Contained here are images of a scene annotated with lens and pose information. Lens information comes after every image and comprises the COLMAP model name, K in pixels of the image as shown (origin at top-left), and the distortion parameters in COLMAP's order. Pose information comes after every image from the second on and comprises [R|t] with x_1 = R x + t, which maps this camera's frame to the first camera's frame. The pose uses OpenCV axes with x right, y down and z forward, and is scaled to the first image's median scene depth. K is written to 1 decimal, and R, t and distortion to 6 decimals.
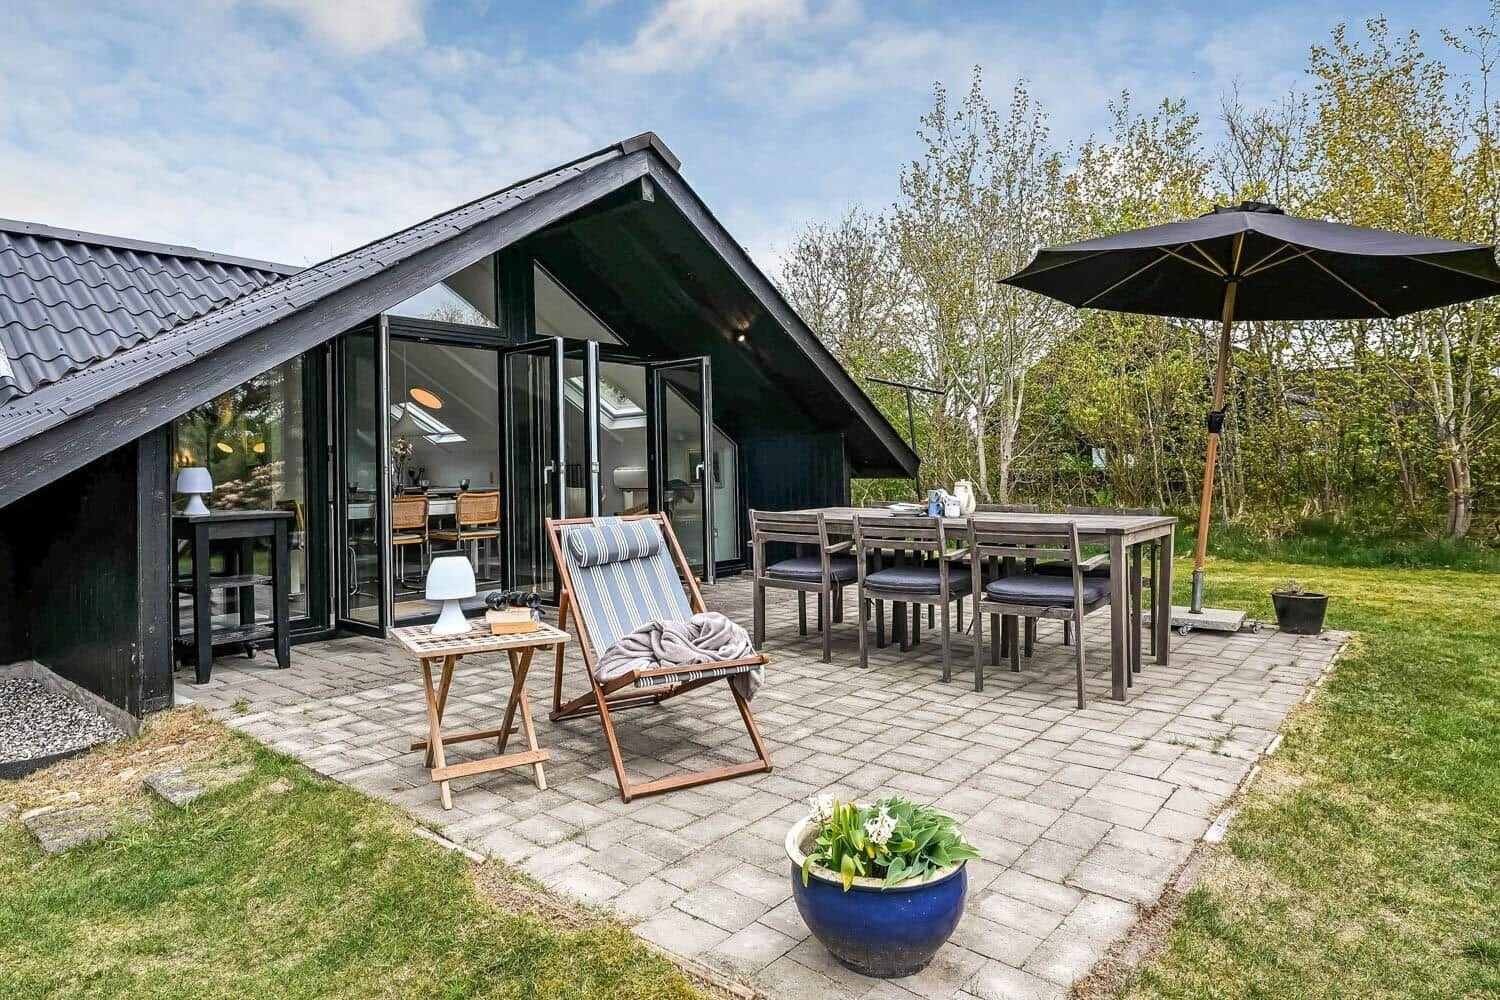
lens RADIAL K [[842.5, 0, 748.8], [0, 842.5, 486.4], [0, 0, 1]] dist [-0.000072, 0.000146]
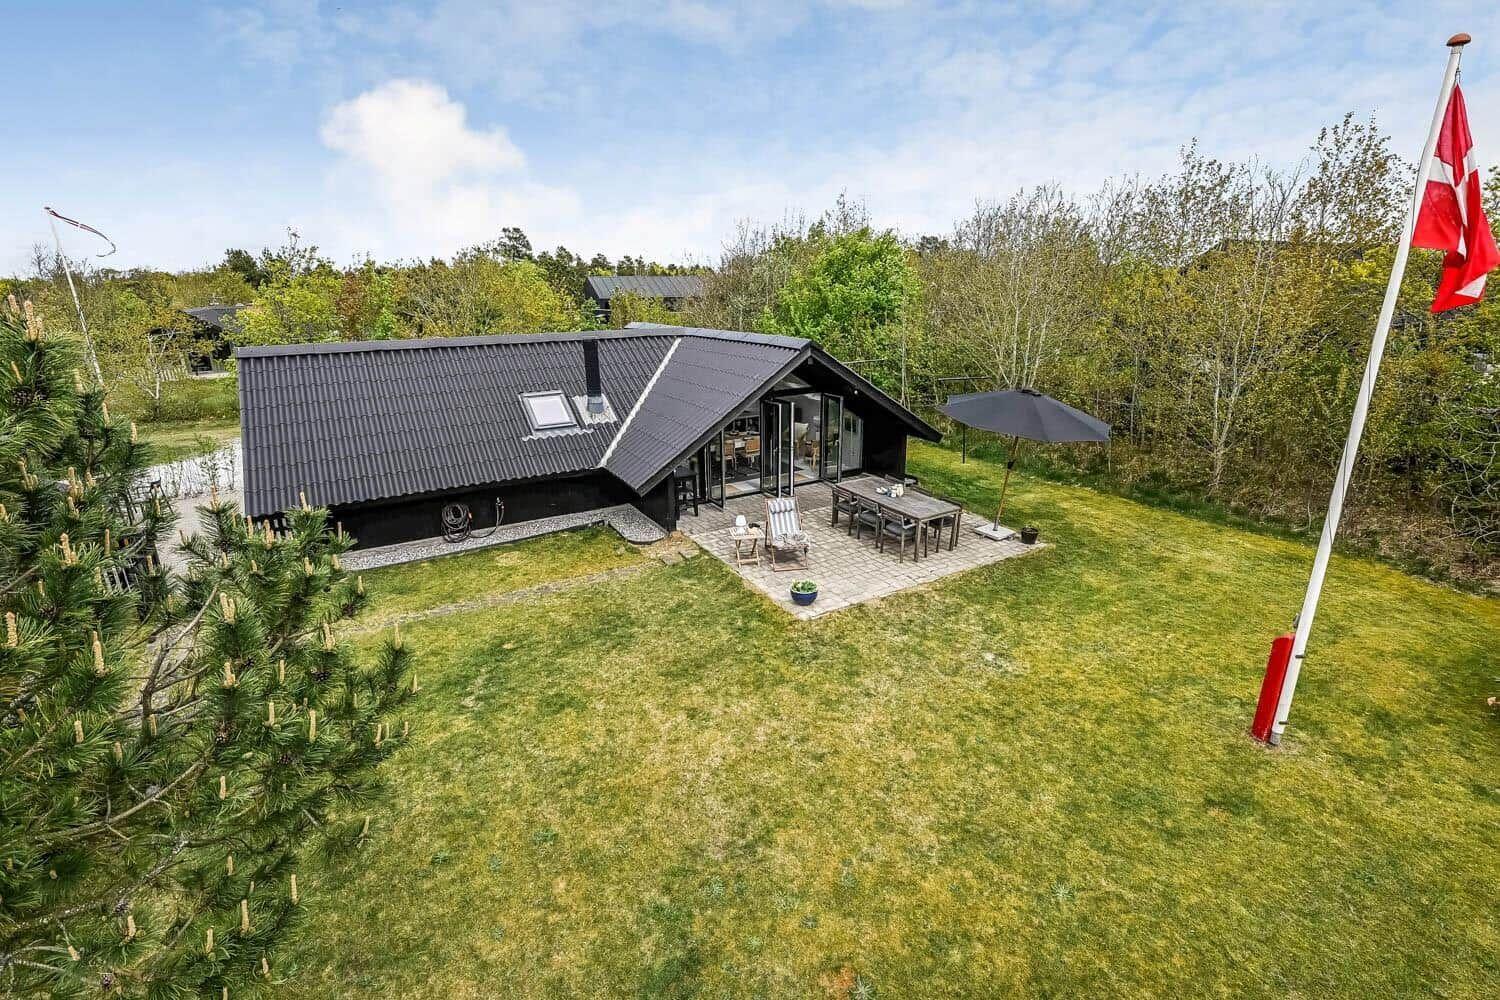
lens RADIAL K [[694.1, 0, 756.5], [0, 694.1, 488.7], [0, 0, 1]] dist [0.000992, 0.000270]
pose [[0.946805, 0.108319, -0.303031, 0.662976], [-0.015824, 0.956181, 0.292348, -0.906232], [0.321419, -0.272001, 0.907031, -1.832784]]
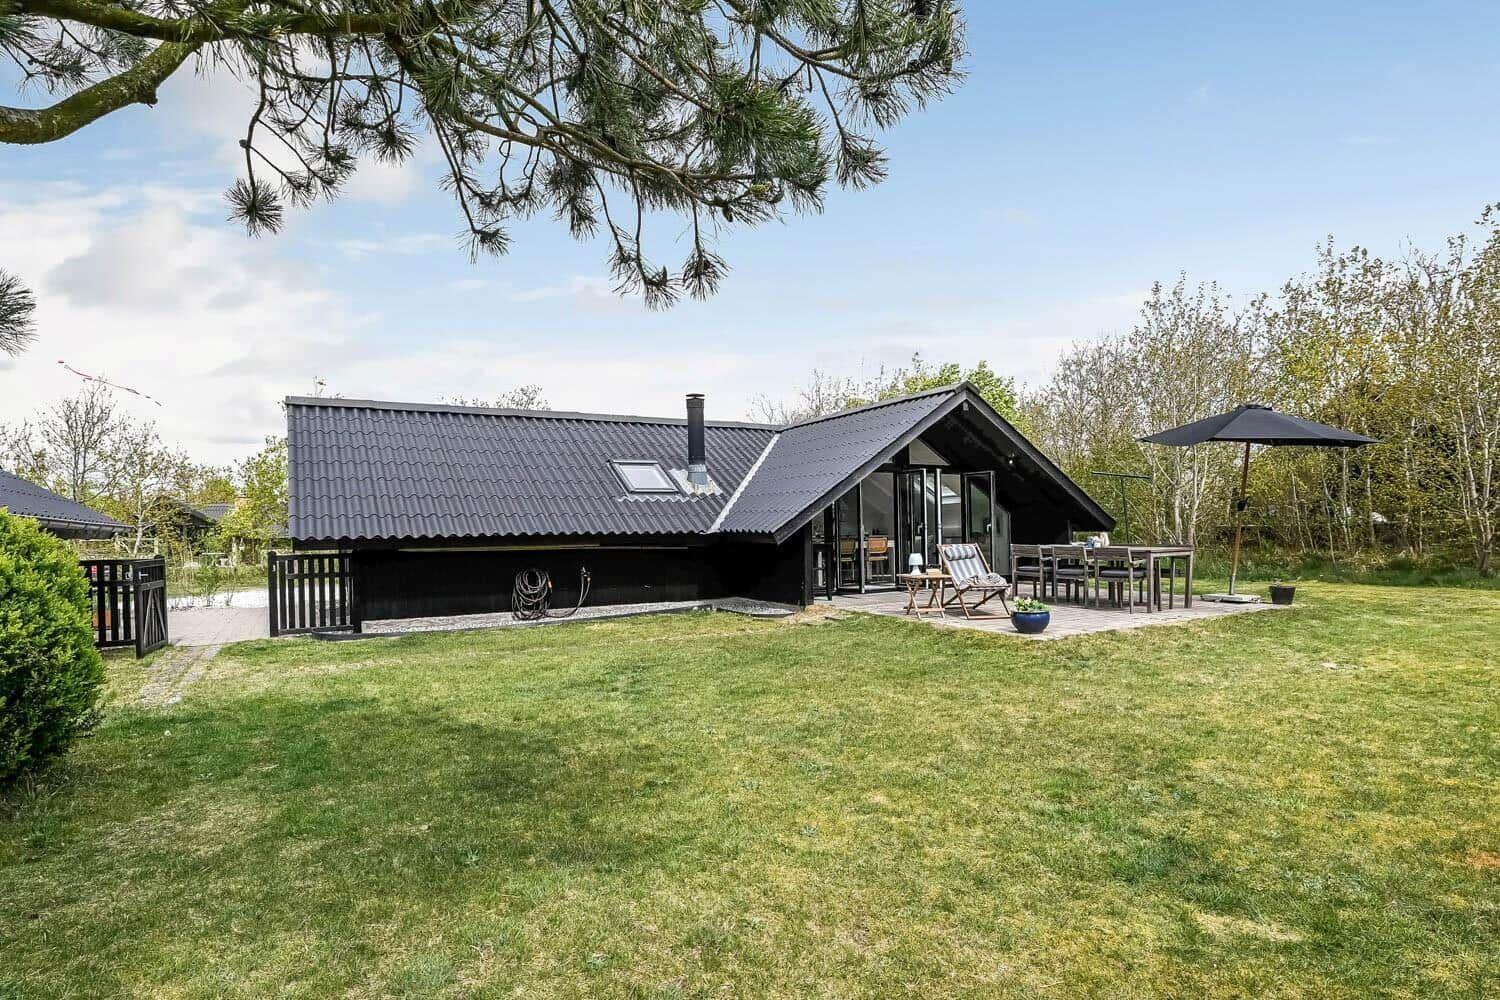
lens RADIAL K [[805.9, 0, 751.0], [0, 805.9, 508.1], [0, 0, 1]] dist [-0.006270, 0.000482]
pose [[0.940966, -0.001493, -0.338497, 0.108700], [-0.009466, 0.999483, -0.030720, 0.003160], [0.338368, 0.032111, 0.940466, -1.885497]]
